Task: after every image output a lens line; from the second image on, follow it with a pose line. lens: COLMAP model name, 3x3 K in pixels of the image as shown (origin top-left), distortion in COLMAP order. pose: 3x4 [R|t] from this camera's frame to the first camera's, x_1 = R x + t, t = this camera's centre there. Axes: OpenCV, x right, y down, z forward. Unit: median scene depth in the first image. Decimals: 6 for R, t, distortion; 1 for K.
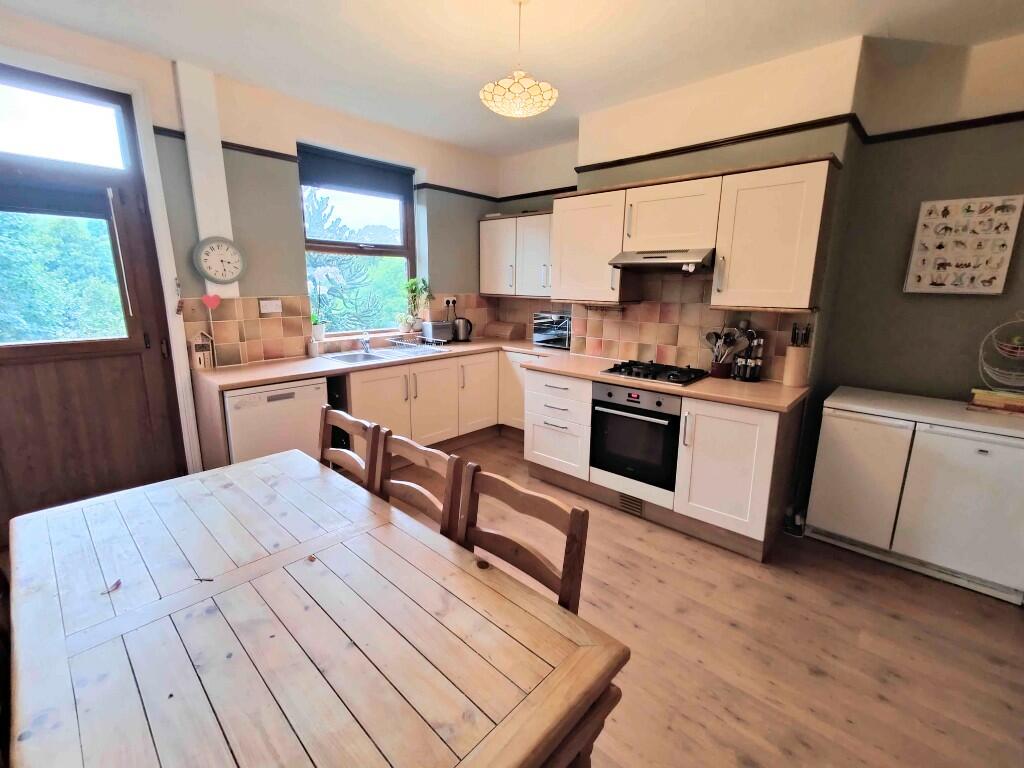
lens RADIAL K [[452.2, 0, 510.1], [0, 452.2, 377.8], [0, 0, 1]] dist [0.016680, 0.000282]
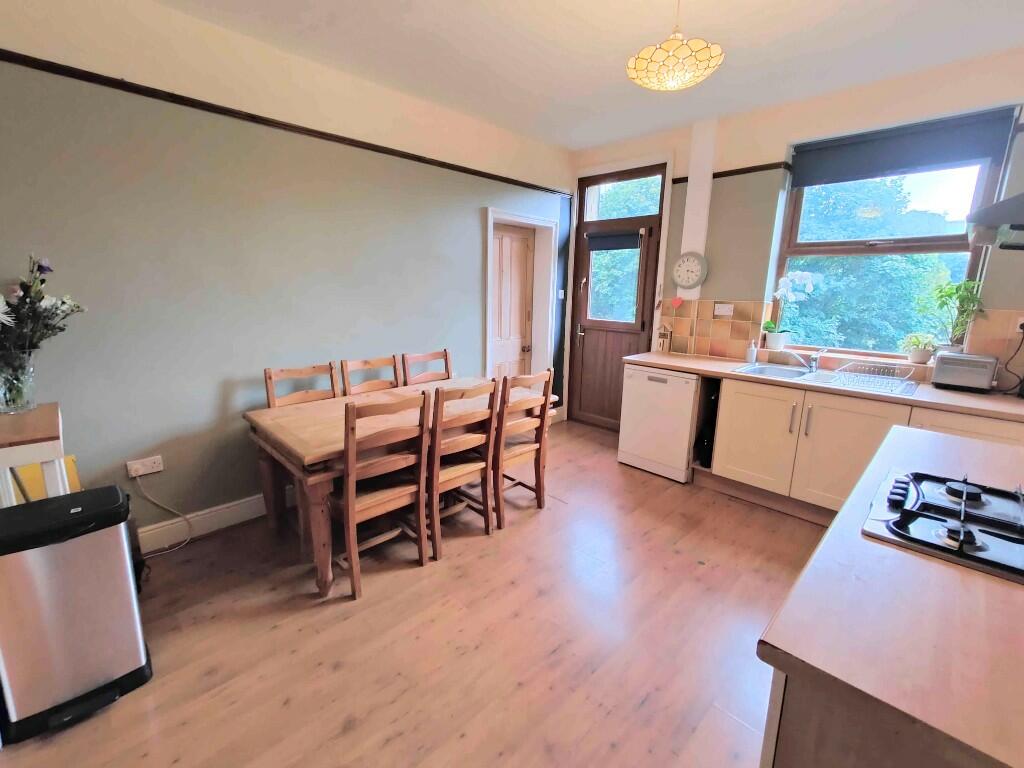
lens RADIAL K [[452.2, 0, 510.1], [0, 452.2, 377.8], [0, 0, 1]] dist [0.016680, 0.000282]
pose [[-0.043254, 0.193441, -0.980158, 0.690477], [-0.225131, 0.953955, 0.198205, -0.111737], [0.973368, 0.229237, 0.002288, 0.586788]]
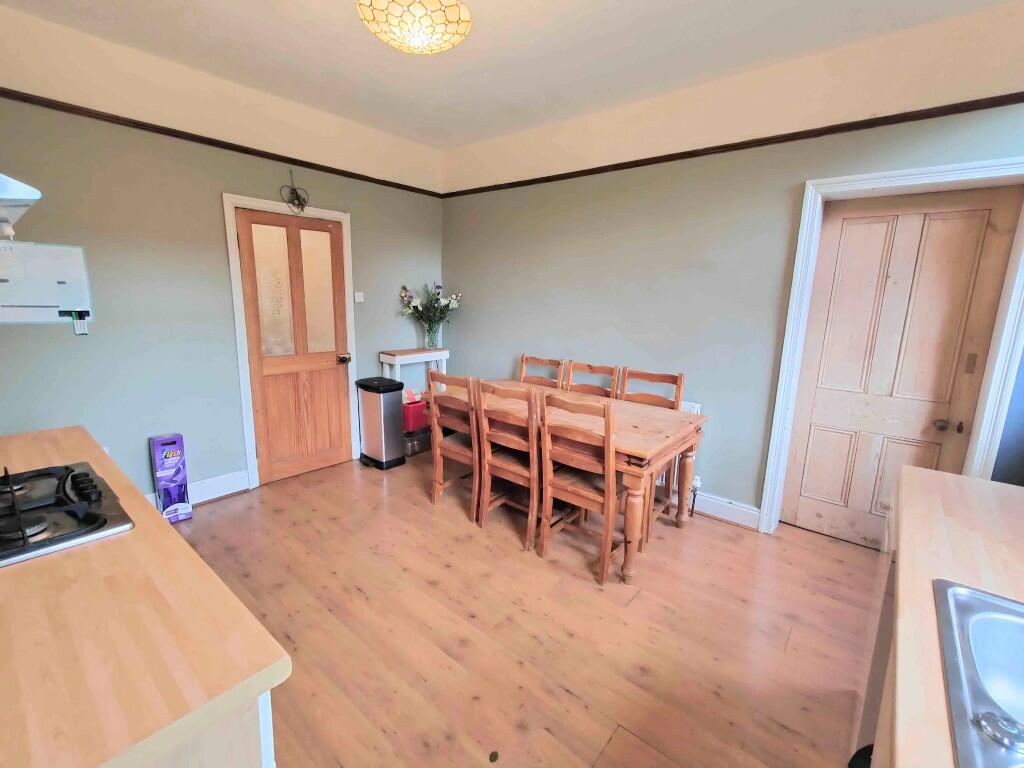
lens RADIAL K [[452.2, 0, 510.1], [0, 452.2, 377.8], [0, 0, 1]] dist [0.016680, 0.000282]
pose [[-0.998054, -0.021486, -0.058539, -0.067043], [-0.042421, 0.922007, 0.384843, -0.271388], [0.045704, 0.386577, -0.921124, 1.320305]]
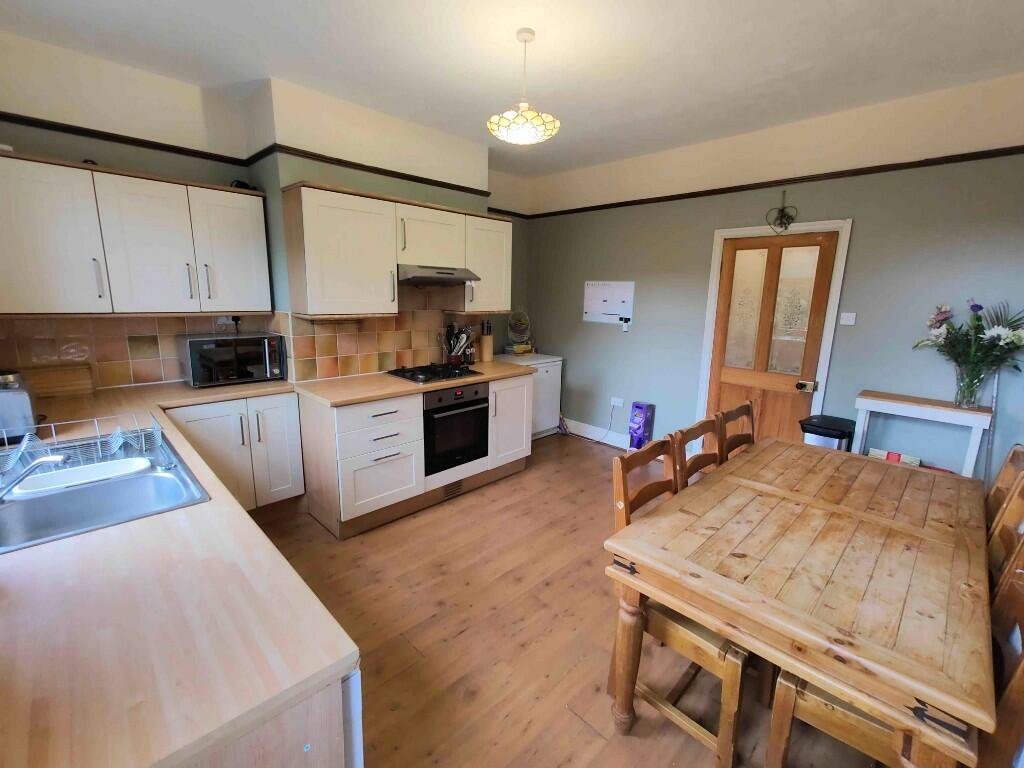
lens RADIAL K [[452.2, 0, 510.1], [0, 452.2, 377.8], [0, 0, 1]] dist [0.016680, 0.000282]
pose [[0.039784, -0.195775, 0.979842, -0.799580], [0.185173, 0.965076, 0.185306, -0.177867], [-0.981900, 0.174068, 0.074646, 0.743121]]
